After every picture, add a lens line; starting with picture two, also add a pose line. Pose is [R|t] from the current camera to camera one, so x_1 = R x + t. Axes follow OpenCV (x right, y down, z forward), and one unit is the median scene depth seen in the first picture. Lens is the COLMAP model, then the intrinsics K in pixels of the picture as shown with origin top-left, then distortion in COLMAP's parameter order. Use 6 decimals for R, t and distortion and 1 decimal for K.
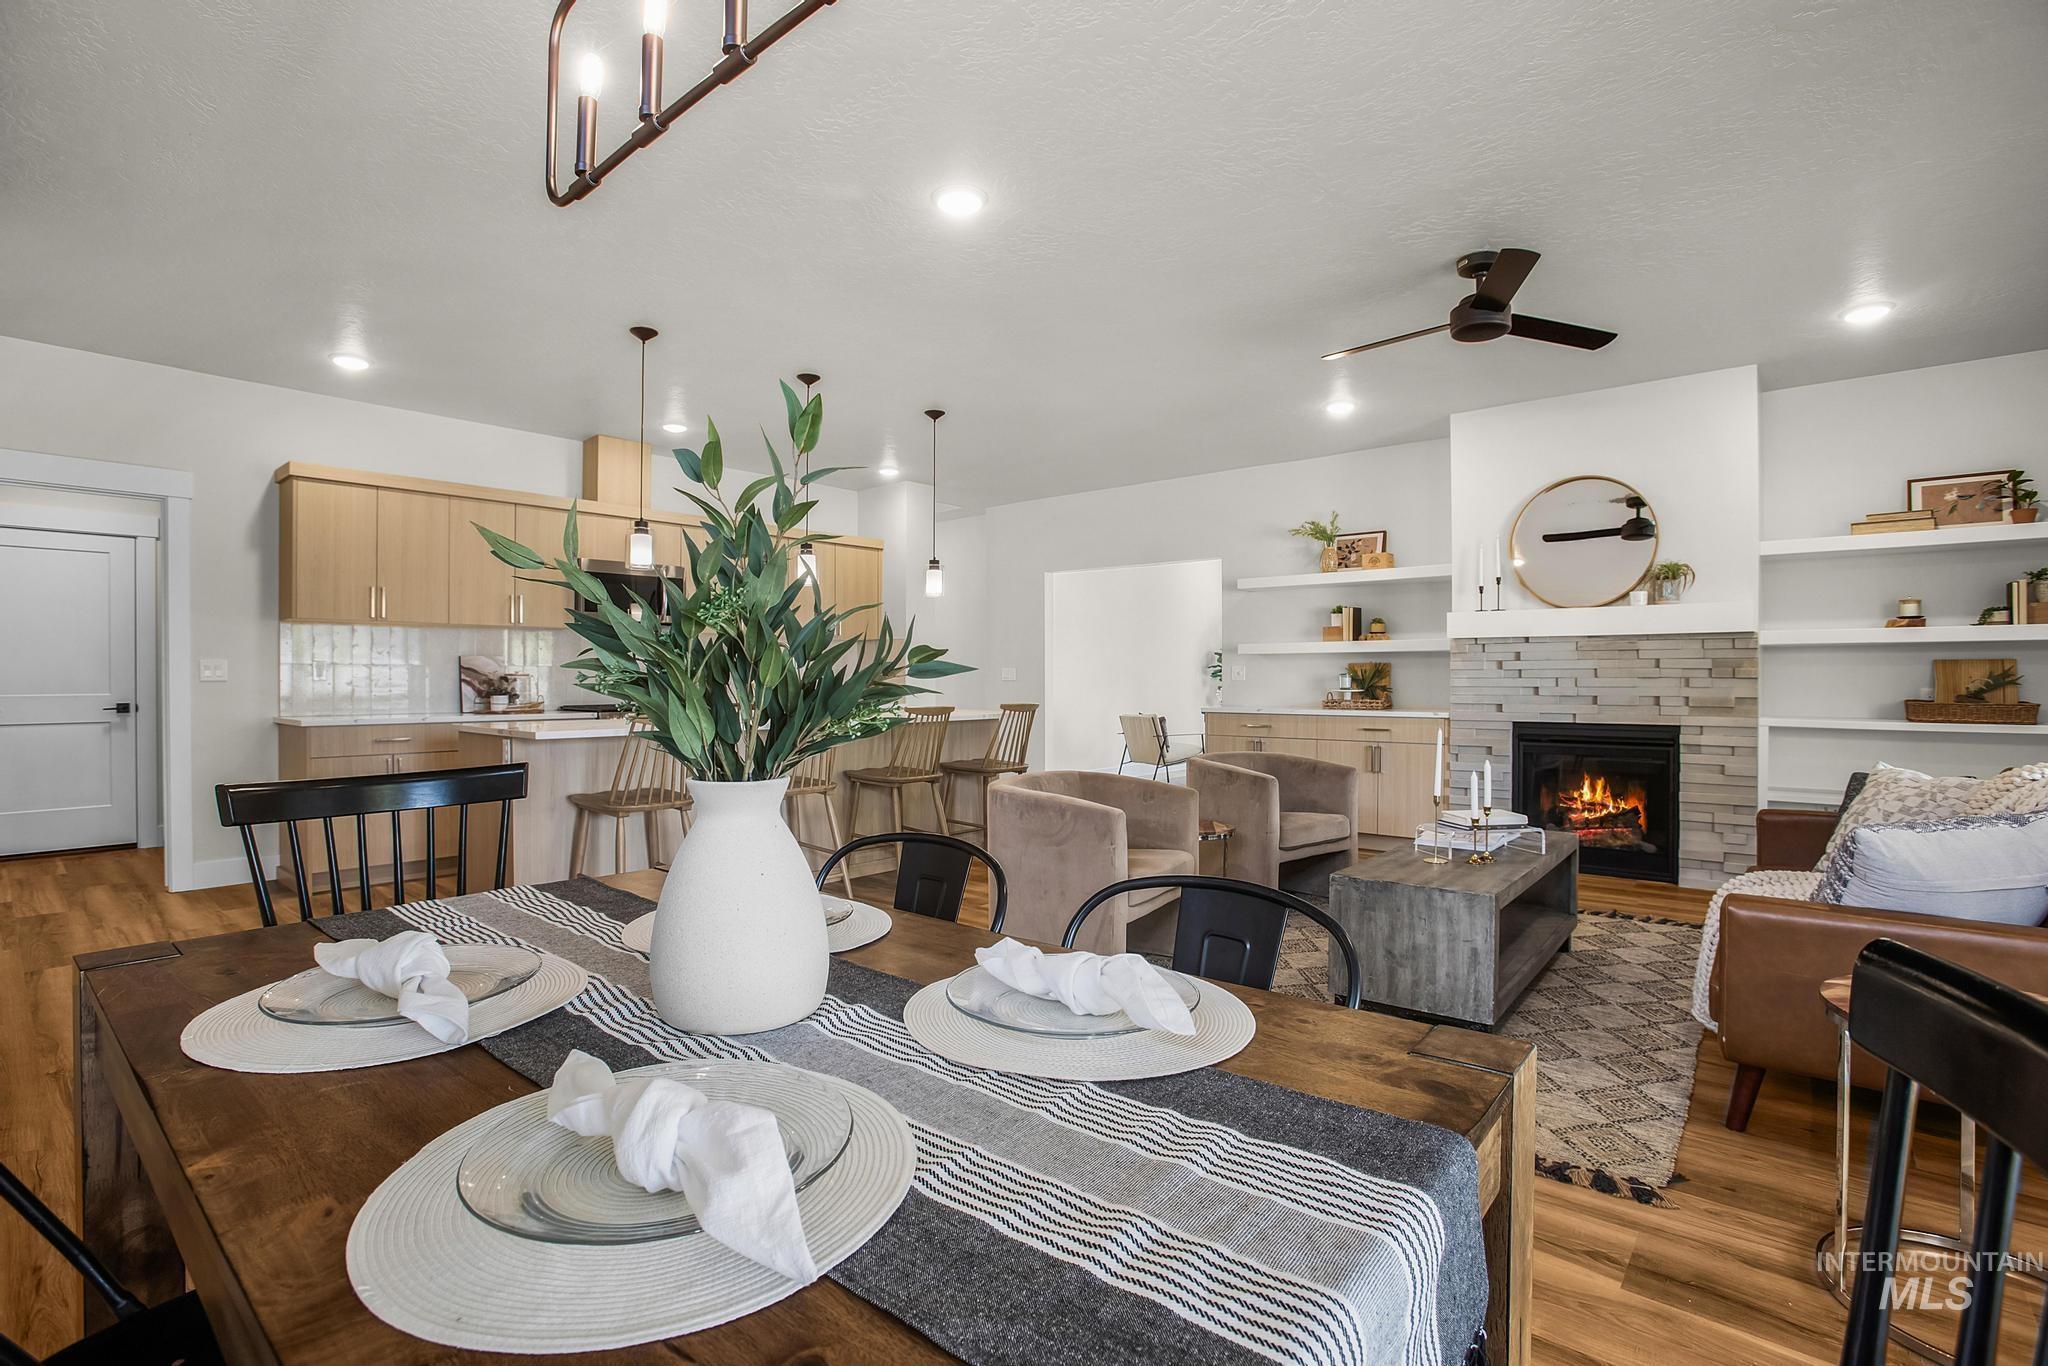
lens RADIAL K [[968.2, 0, 997.0], [0, 968.2, 747.5], [0, 0, 1]] dist [-0.076977, 0.021316]
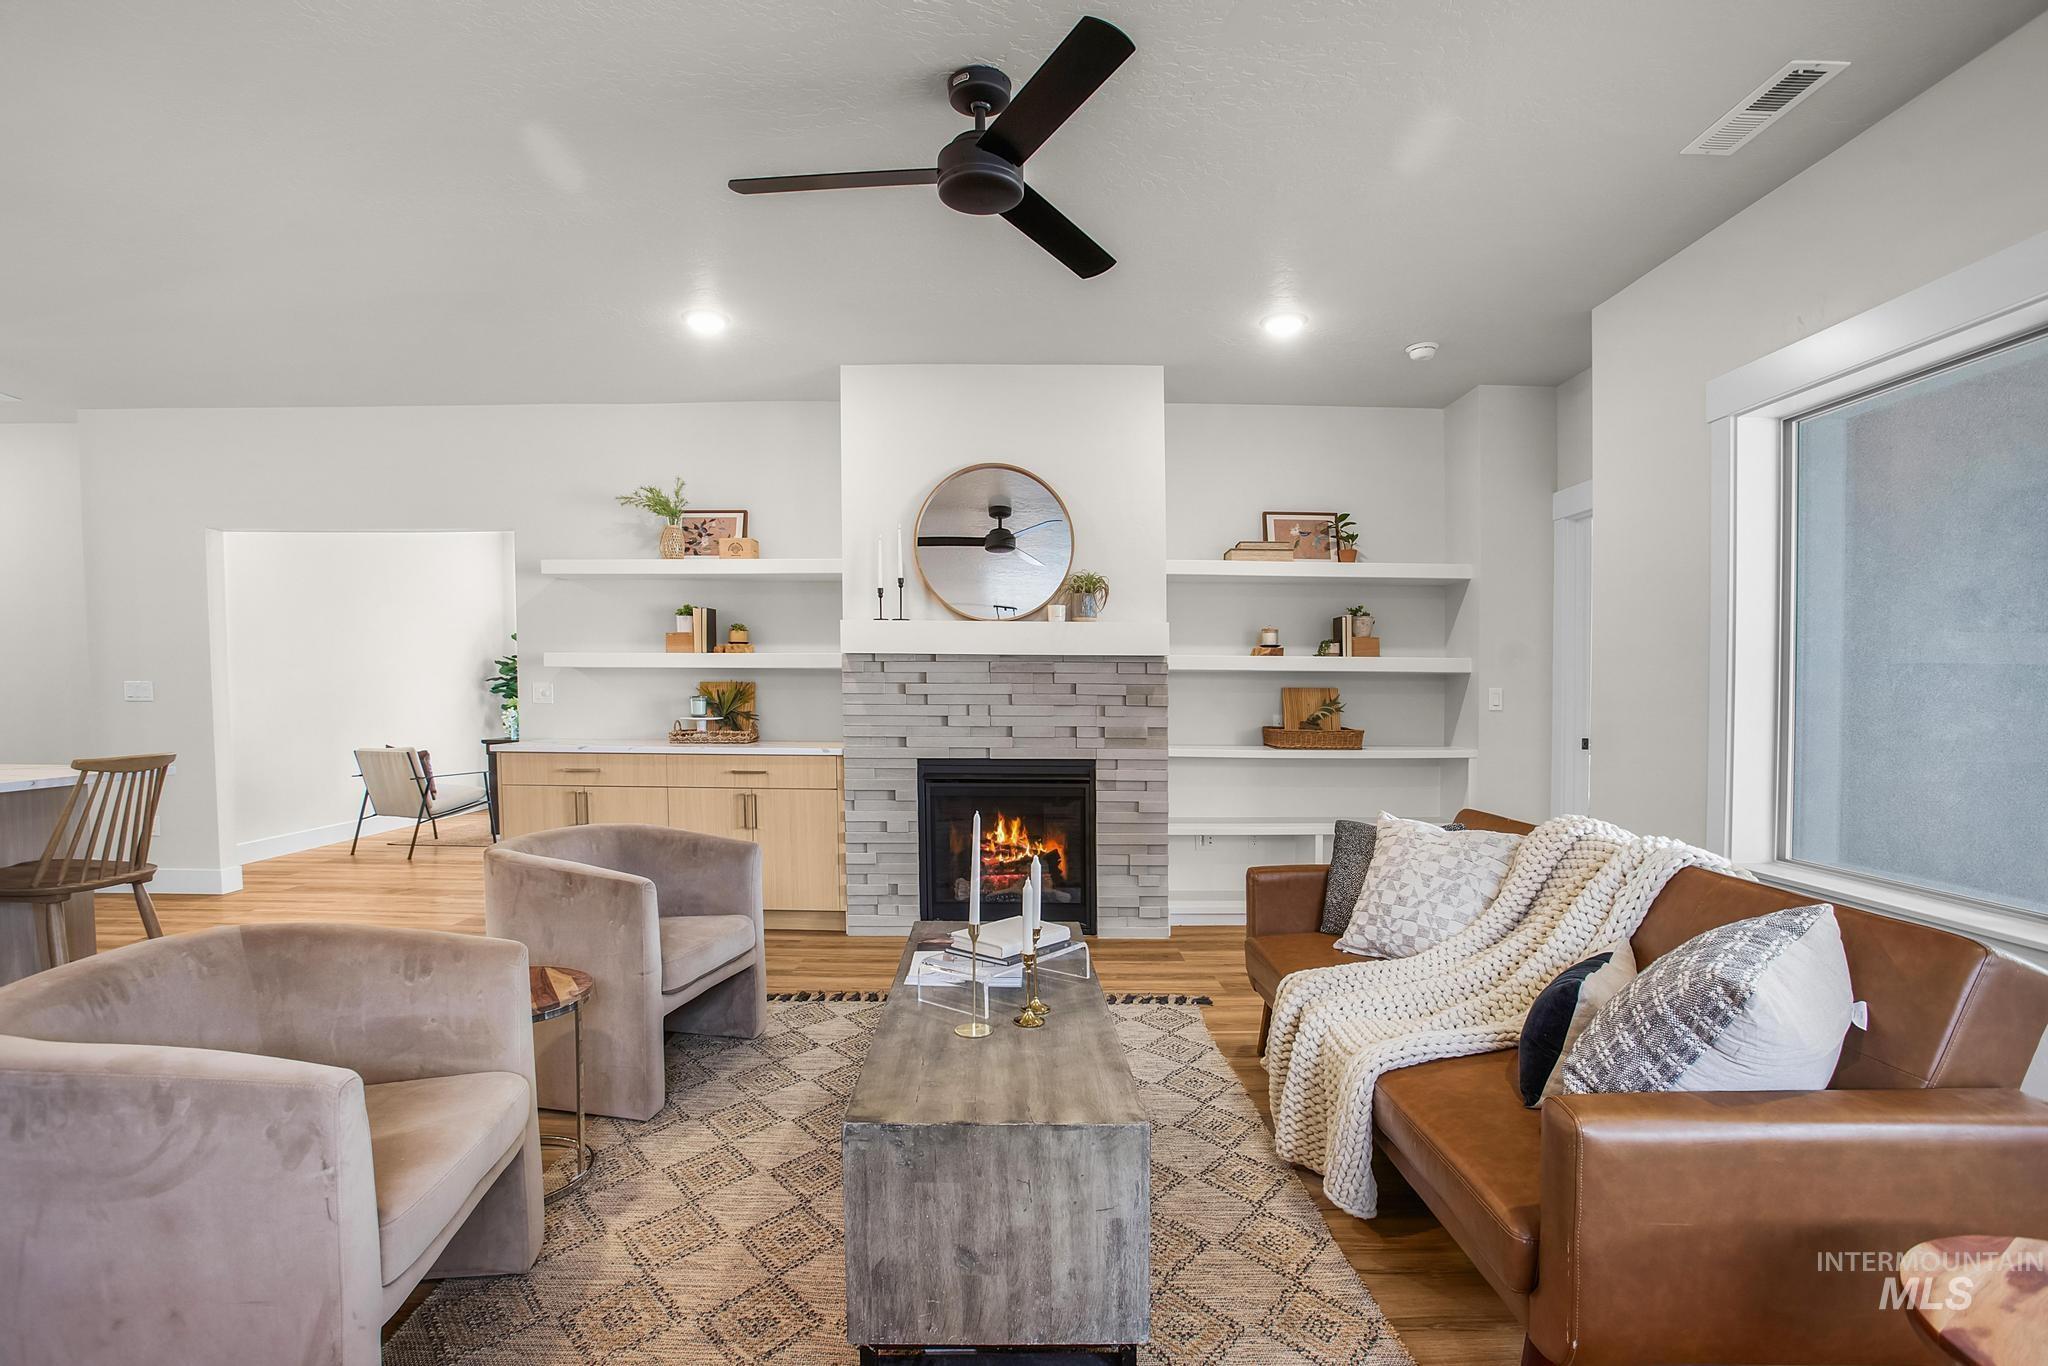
lens RADIAL K [[968.2, 0, 997.0], [0, 968.2, 747.5], [0, 0, 1]] dist [-0.076977, 0.021316]
pose [[0.750161, -0.029759, 0.660585, 0.053824], [0.035323, 0.999364, 0.004908, -0.042387], [-0.660311, 0.019652, 0.750735, 0.371107]]
